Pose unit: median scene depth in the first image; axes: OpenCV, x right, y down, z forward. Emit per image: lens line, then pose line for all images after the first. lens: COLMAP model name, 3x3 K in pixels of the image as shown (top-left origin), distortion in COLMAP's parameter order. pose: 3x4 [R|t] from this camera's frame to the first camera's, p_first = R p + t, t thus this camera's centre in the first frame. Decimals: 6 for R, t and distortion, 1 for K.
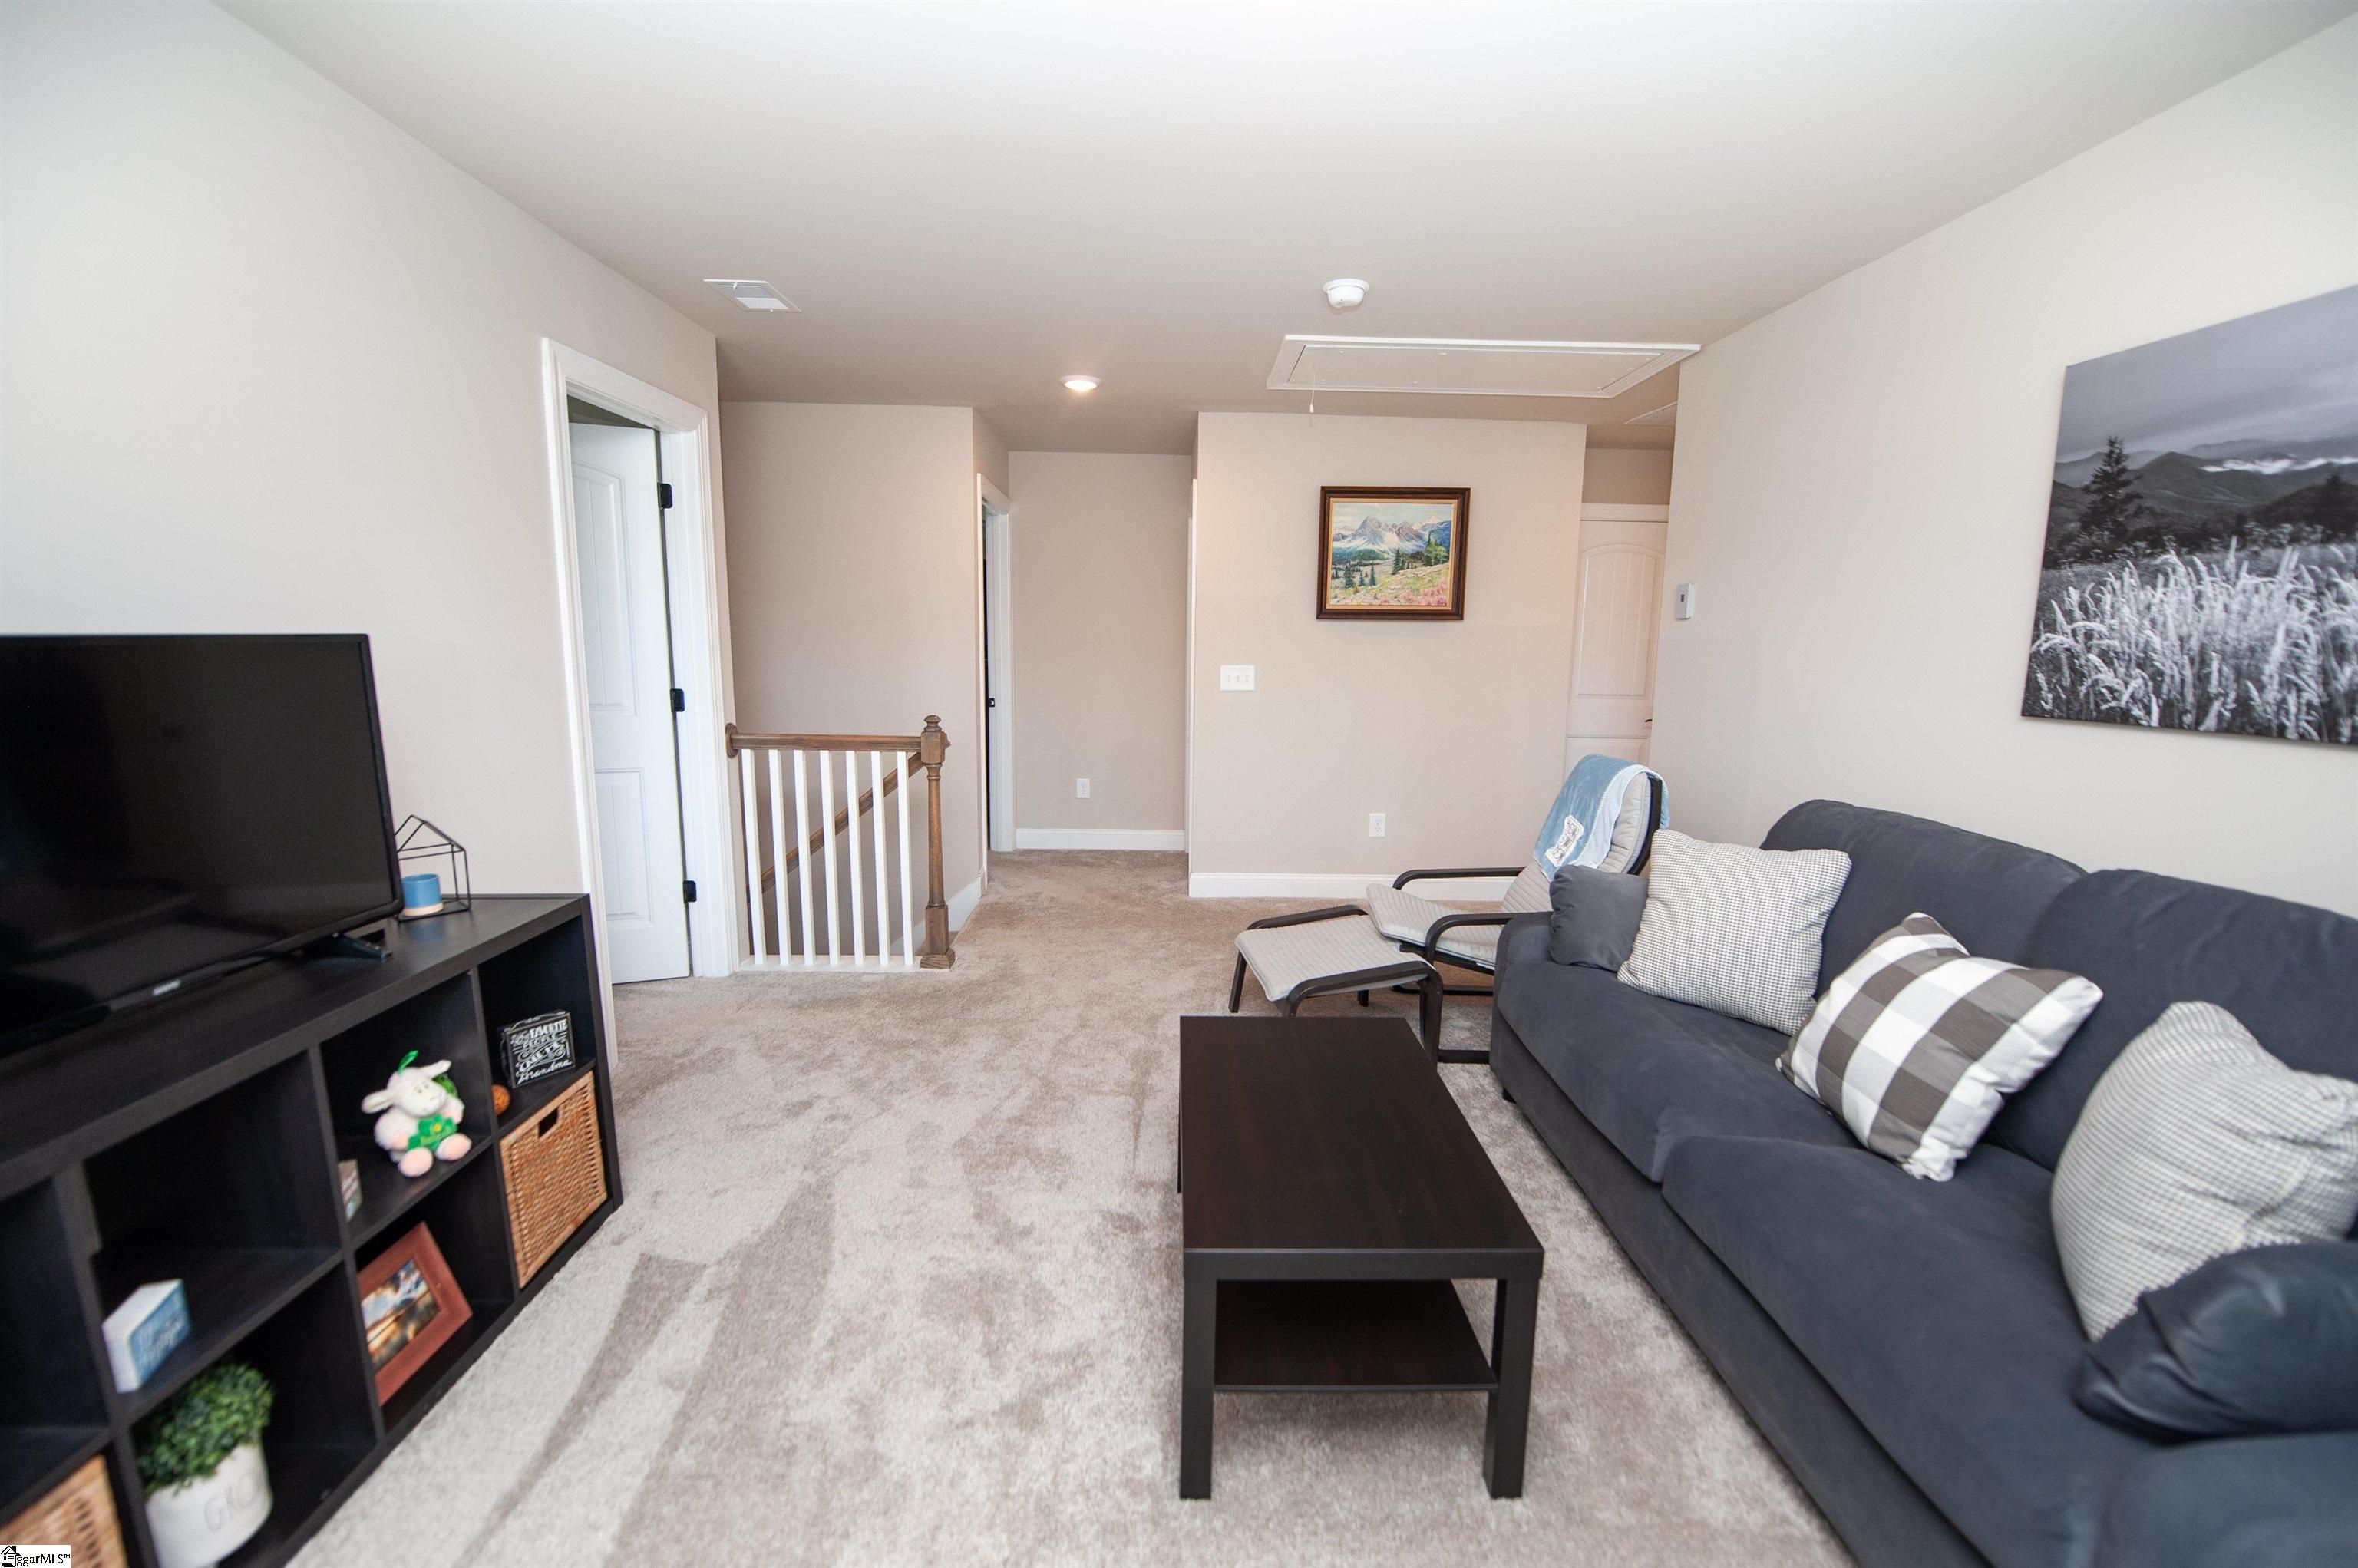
lens RADIAL K [[947.5, 0, 1187.3], [0, 947.5, 788.7], [0, 0, 1]] dist [-0.014416, -0.003792]
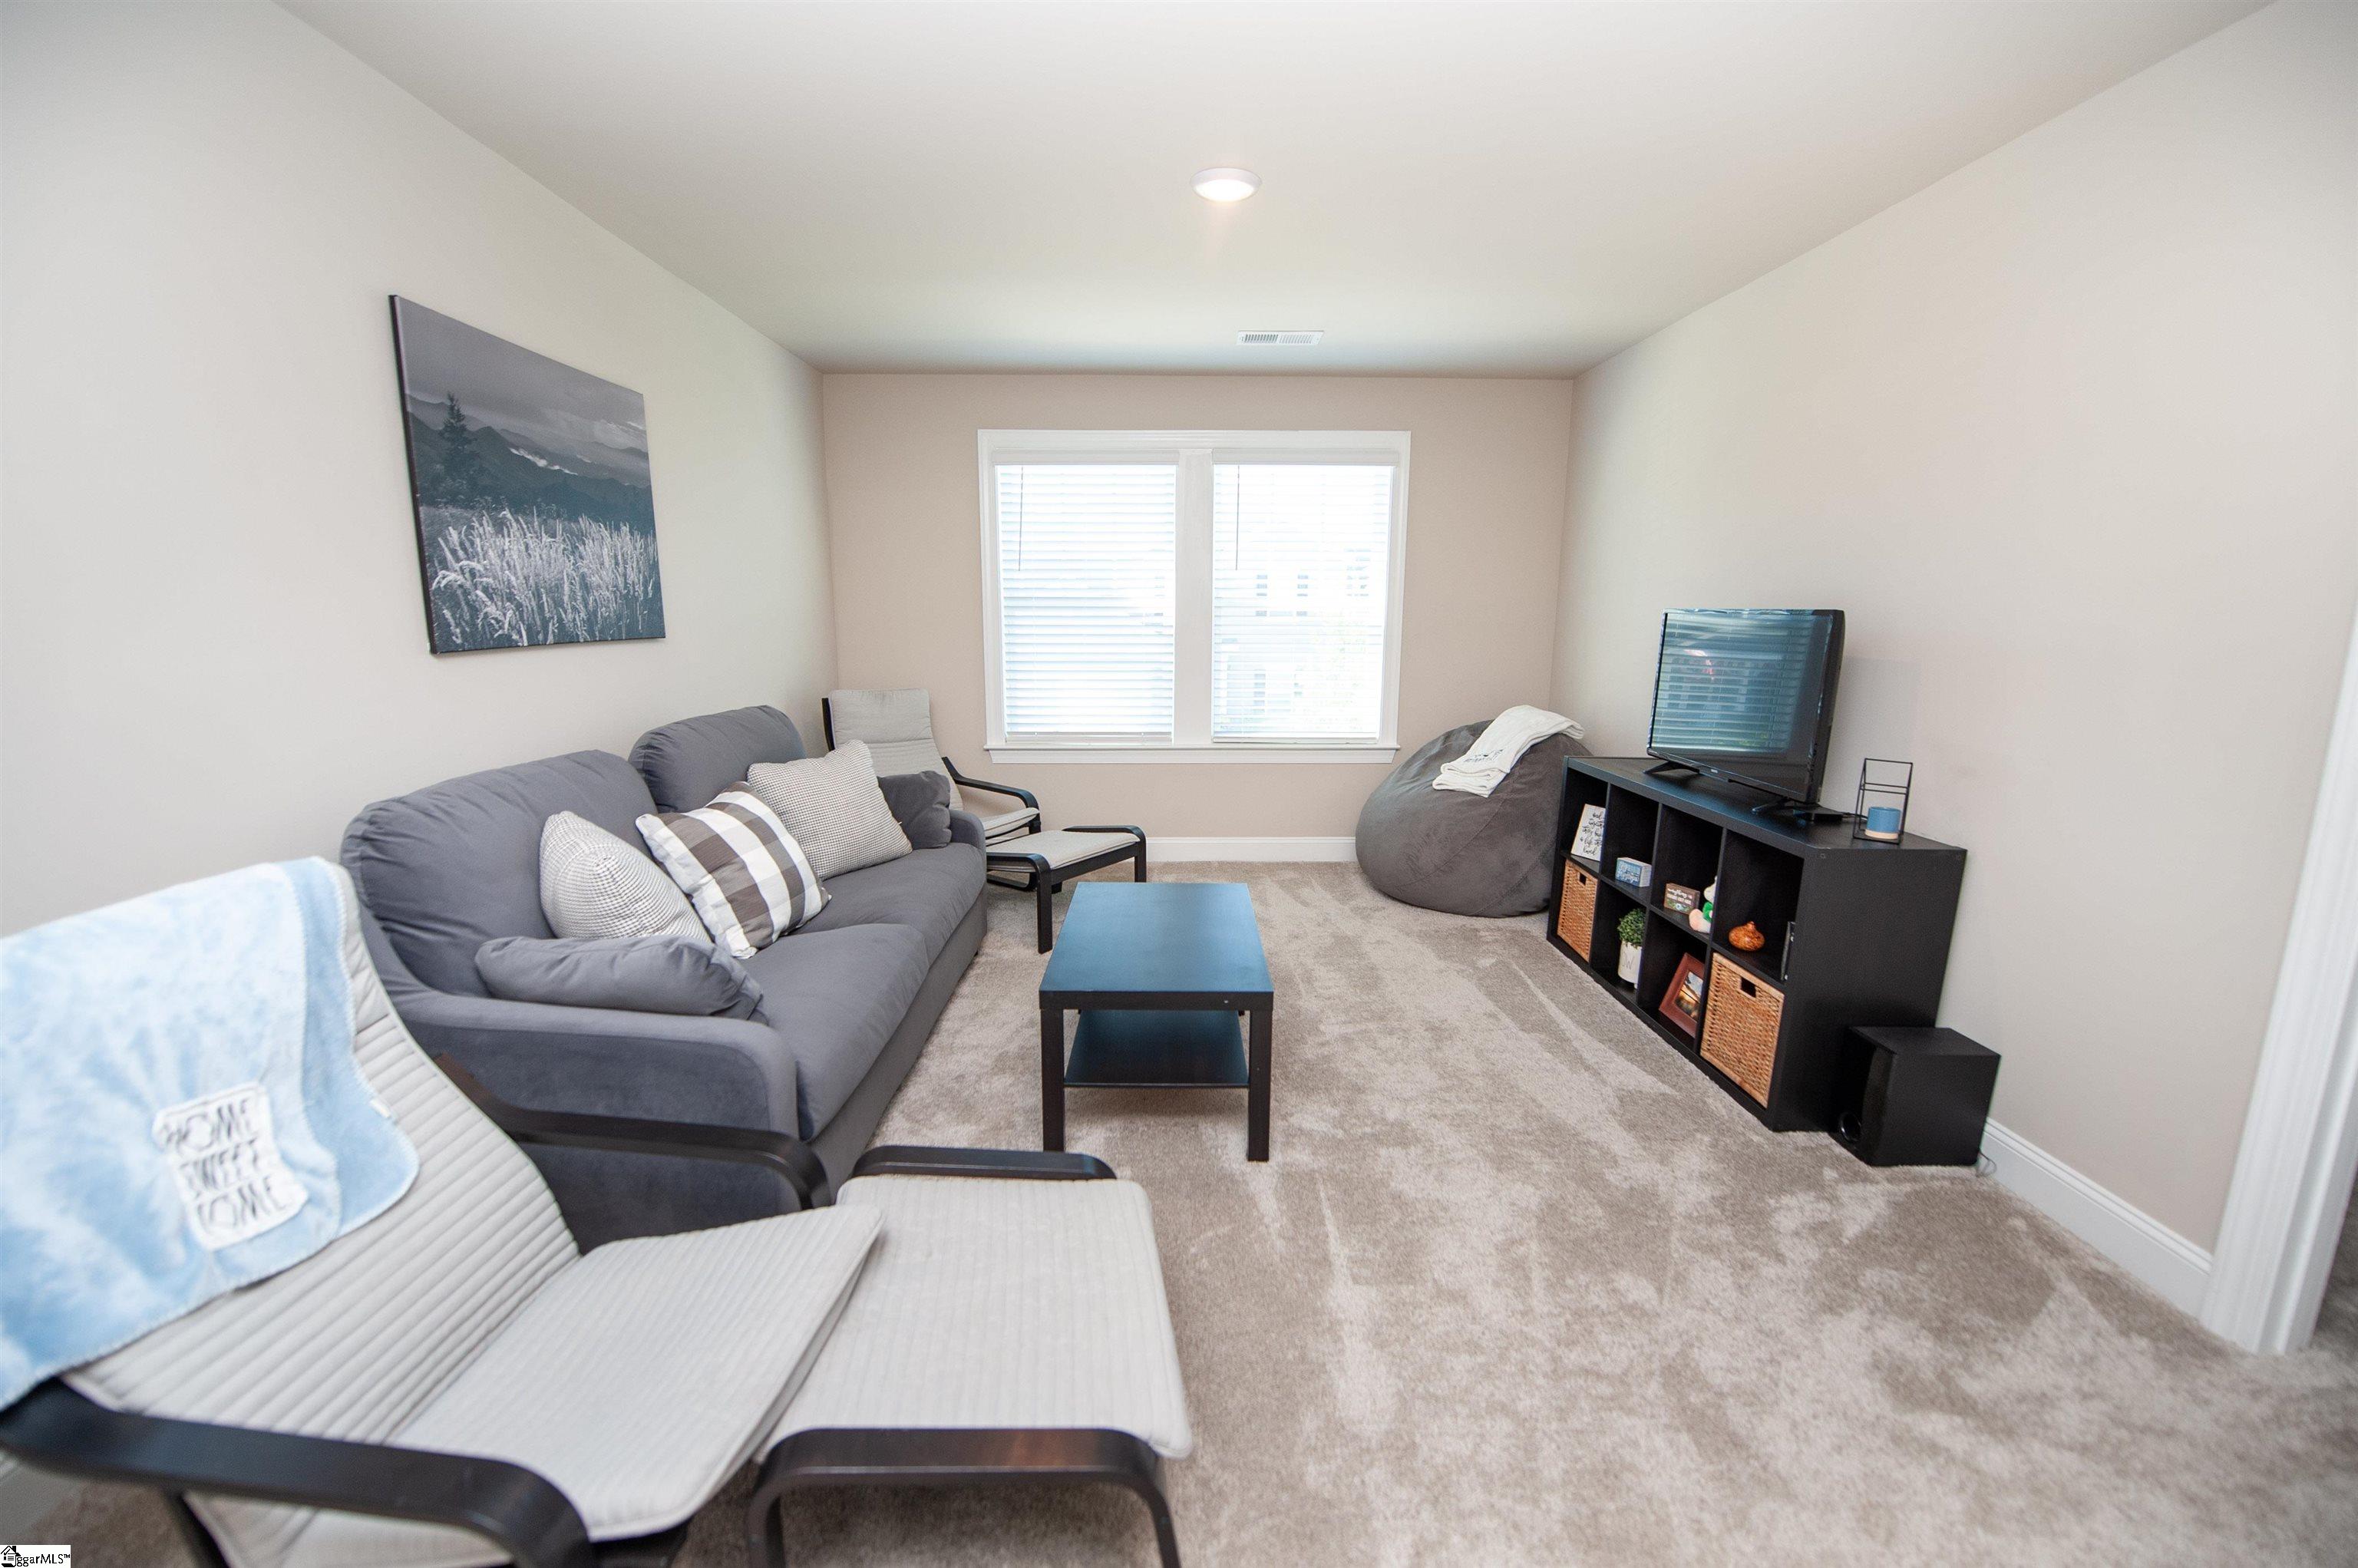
lens RADIAL K [[947.5, 0, 1187.3], [0, 947.5, 788.7], [0, 0, 1]] dist [-0.014416, -0.003792]
pose [[-0.999510, -0.026931, 0.015922, 0.086695], [-0.019913, 0.940151, 0.340176, -0.342723], [-0.024130, 0.339692, -0.940227, 2.264538]]
